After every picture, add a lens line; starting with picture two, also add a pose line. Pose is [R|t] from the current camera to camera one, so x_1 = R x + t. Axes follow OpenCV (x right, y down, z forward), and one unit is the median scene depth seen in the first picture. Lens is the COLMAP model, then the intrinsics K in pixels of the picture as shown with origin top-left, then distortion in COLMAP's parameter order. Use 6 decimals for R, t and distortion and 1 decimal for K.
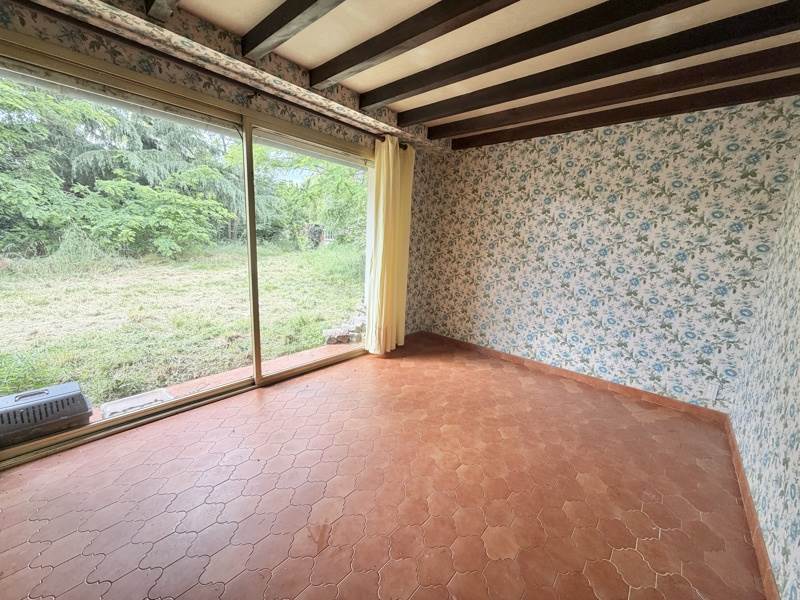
lens RADIAL K [[323.3, 0, 400.0], [0, 323.3, 300.0], [0, 0, 1]] dist [-0.001903, 0.000071]
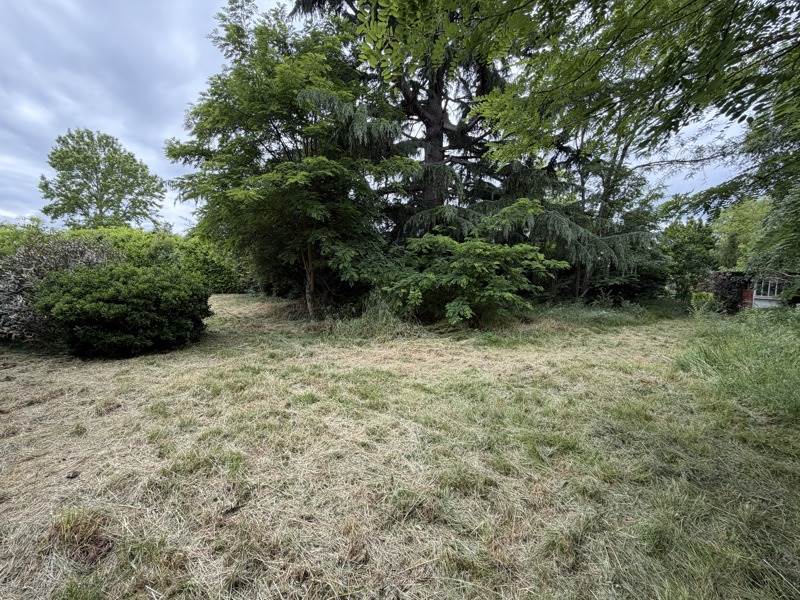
lens RADIAL K [[323.3, 0, 400.0], [0, 323.3, 300.0], [0, 0, 1]] dist [-0.001903, 0.000071]
pose [[0.499943, 0.001158, -0.866058, -0.088872], [-0.149153, 0.985173, -0.084783, -0.068374], [0.853118, 0.171562, 0.492702, 0.324462]]
